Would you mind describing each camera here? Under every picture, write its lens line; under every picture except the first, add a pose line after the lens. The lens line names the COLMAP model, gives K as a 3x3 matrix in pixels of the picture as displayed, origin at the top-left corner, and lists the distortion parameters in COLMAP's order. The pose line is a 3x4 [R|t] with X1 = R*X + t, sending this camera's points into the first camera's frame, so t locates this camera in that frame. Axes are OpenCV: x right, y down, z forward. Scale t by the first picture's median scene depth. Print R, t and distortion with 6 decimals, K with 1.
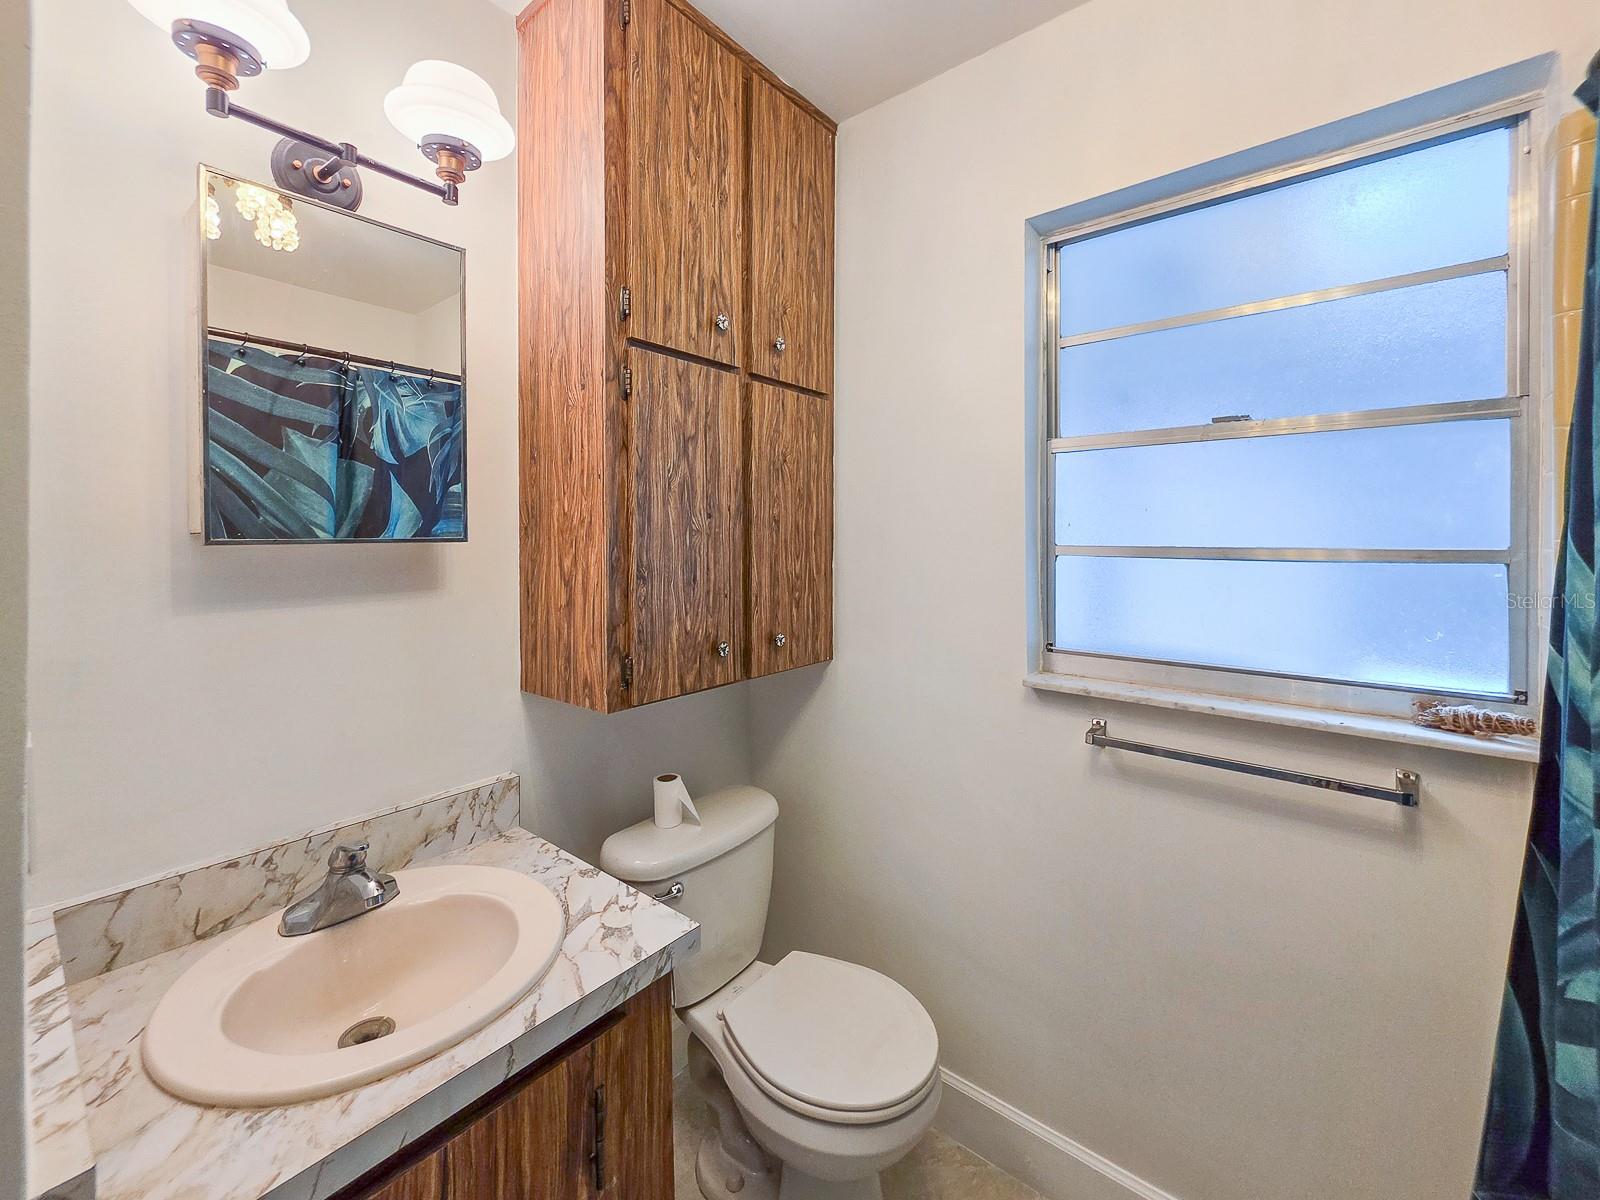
lens RADIAL K [[672.4, 0, 793.3], [0, 672.4, 542.3], [0, 0, 1]] dist [0.000674, 0.000053]
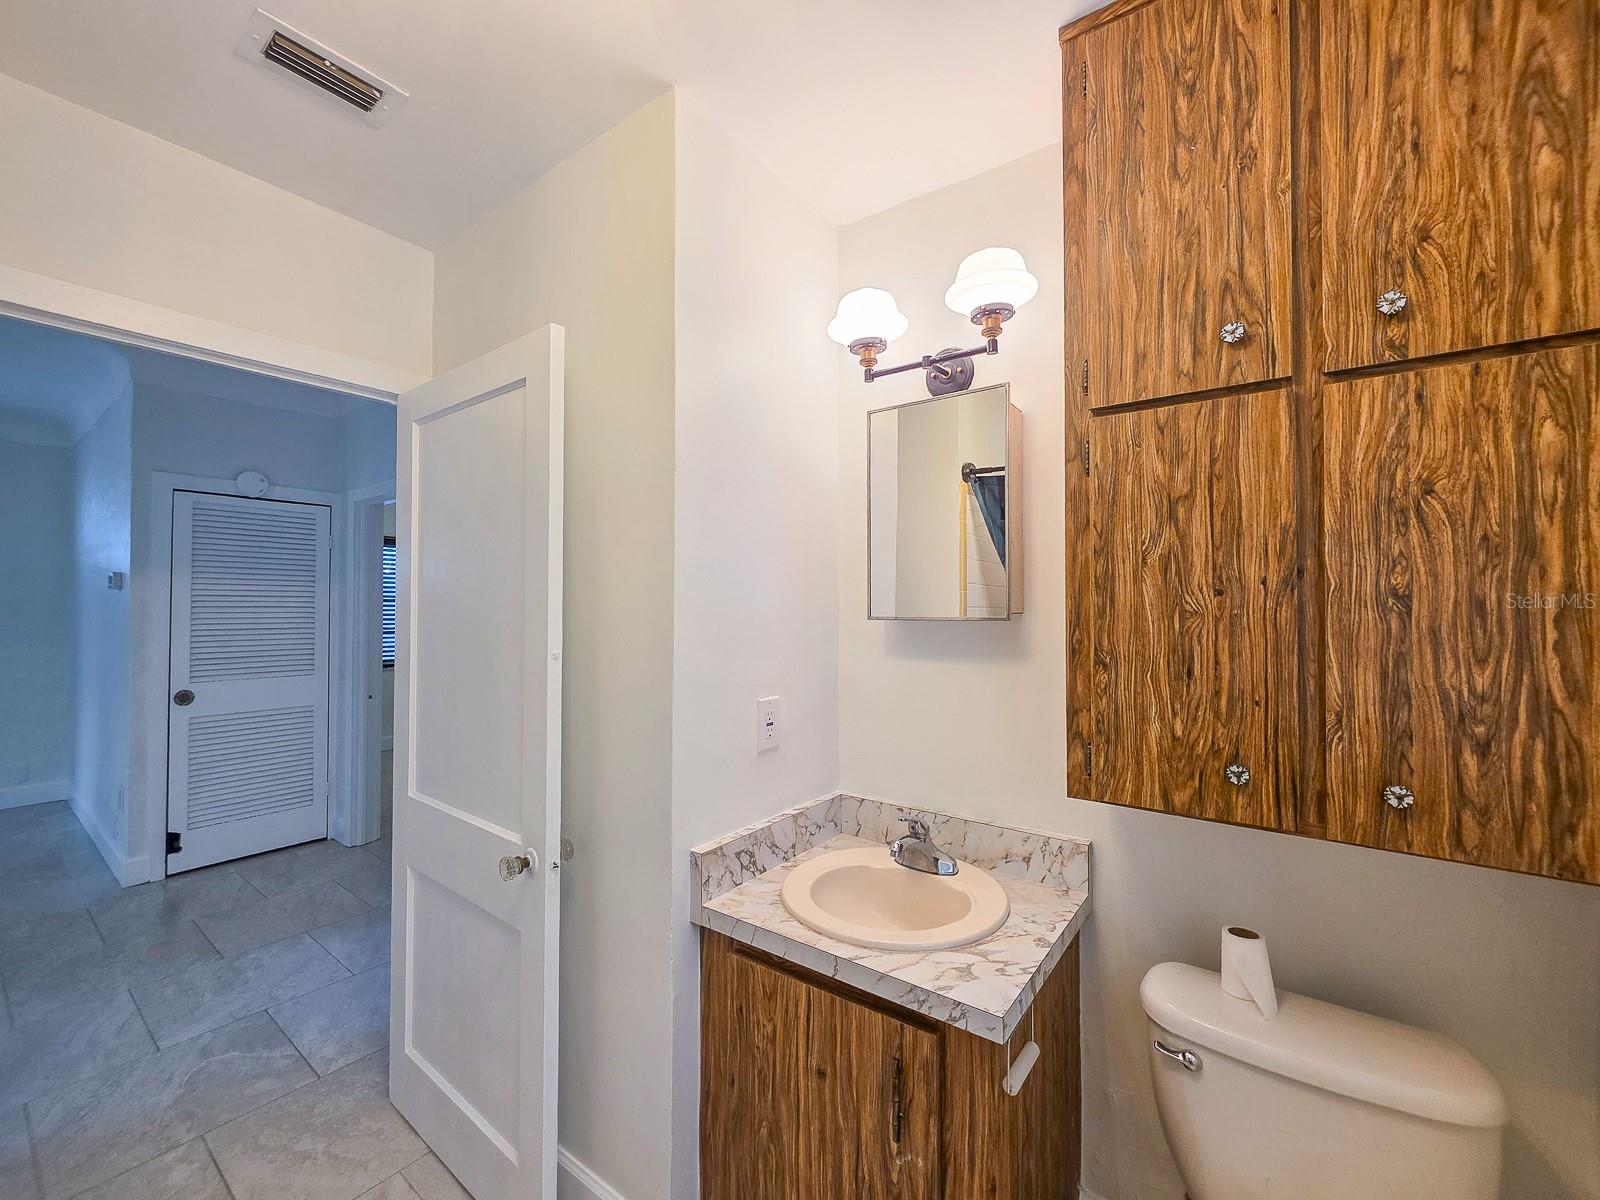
lens RADIAL K [[691.2, 0, 793.7], [0, 691.2, 599.2], [0, 0, 1]] dist [0.000575, 0.000197]
pose [[0.012903, -0.011278, -0.999853, 0.672734], [-0.012758, 0.999853, -0.011442, -0.017743], [0.999835, 0.012904, 0.012758, 0.525213]]
